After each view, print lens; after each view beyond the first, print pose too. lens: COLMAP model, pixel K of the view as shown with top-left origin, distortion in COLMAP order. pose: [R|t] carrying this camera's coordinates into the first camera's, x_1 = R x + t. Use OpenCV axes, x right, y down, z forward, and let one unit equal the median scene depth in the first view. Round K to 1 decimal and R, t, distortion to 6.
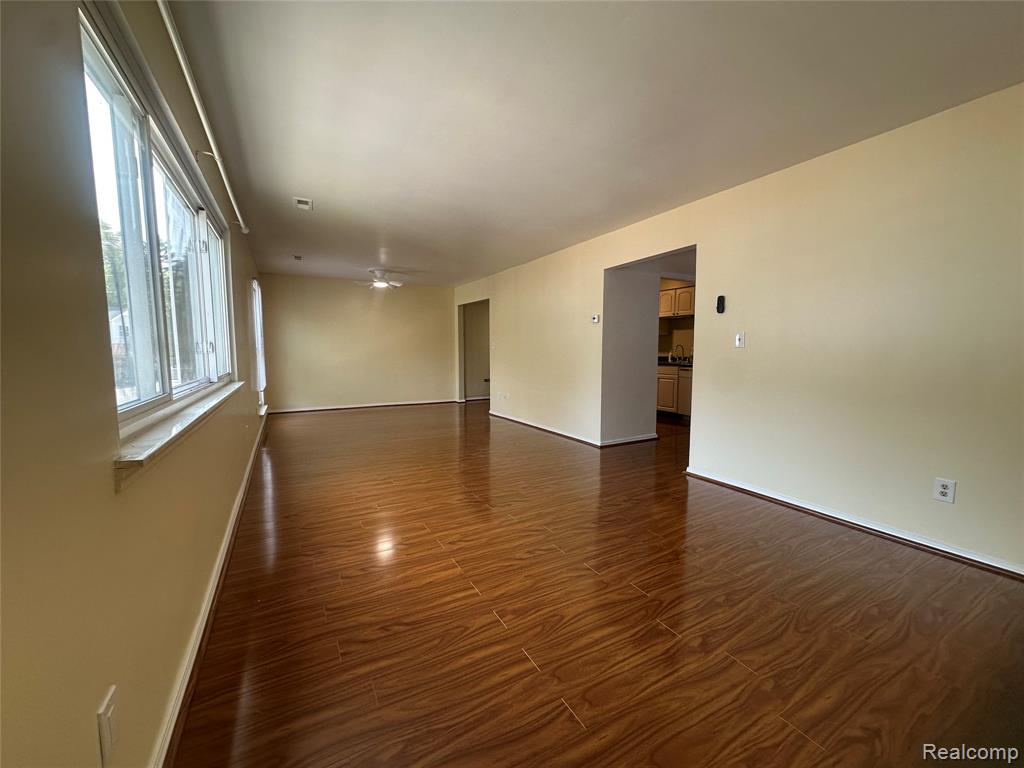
lens RADIAL K [[408.3, 0, 511.9], [0, 408.3, 387.8], [0, 0, 1]] dist [-0.000905, -0.000947]
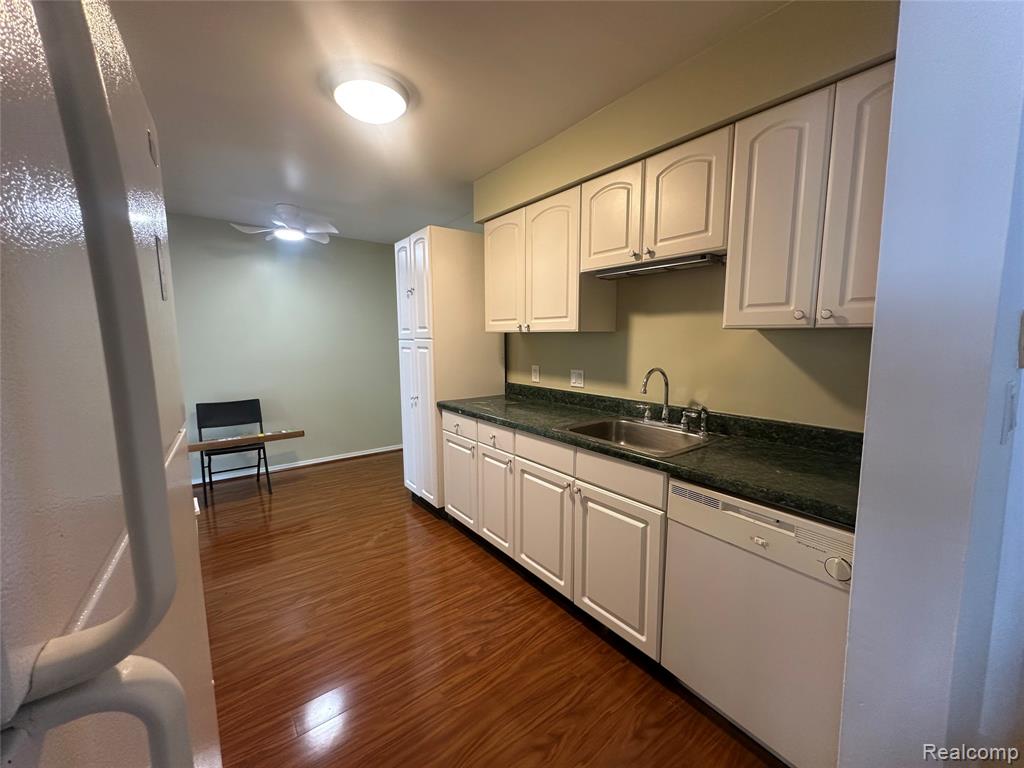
lens RADIAL K [[408.3, 0, 510.2], [0, 408.3, 383.8], [0, 0, 1]] dist [-0.000905, -0.000947]
pose [[0.988758, -0.019633, 0.148230, 0.268406], [0.014603, 0.999282, 0.034948, -0.105581], [-0.148810, -0.032390, 0.988335, 0.735321]]
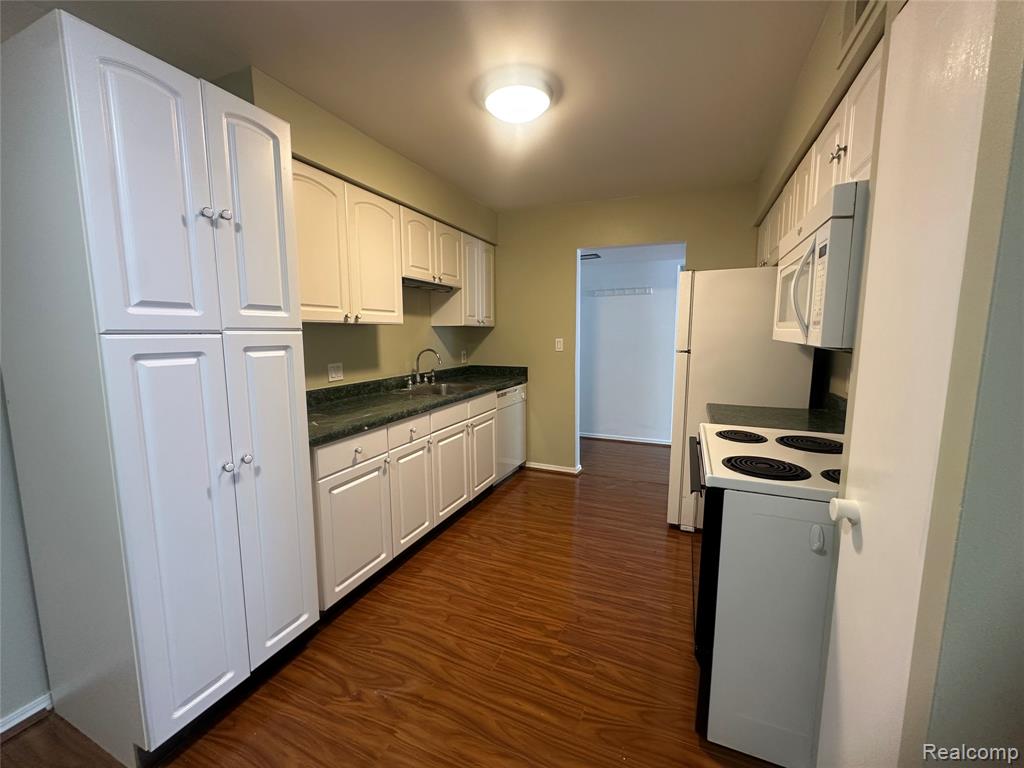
lens RADIAL K [[408.3, 0, 507.9], [0, 408.3, 386.1], [0, 0, 1]] dist [-0.000905, -0.000947]
pose [[-0.607447, -0.101304, 0.787874, -0.001937], [0.070394, 0.981068, 0.180418, -0.139837], [-0.791235, 0.165056, -0.588815, 1.199543]]
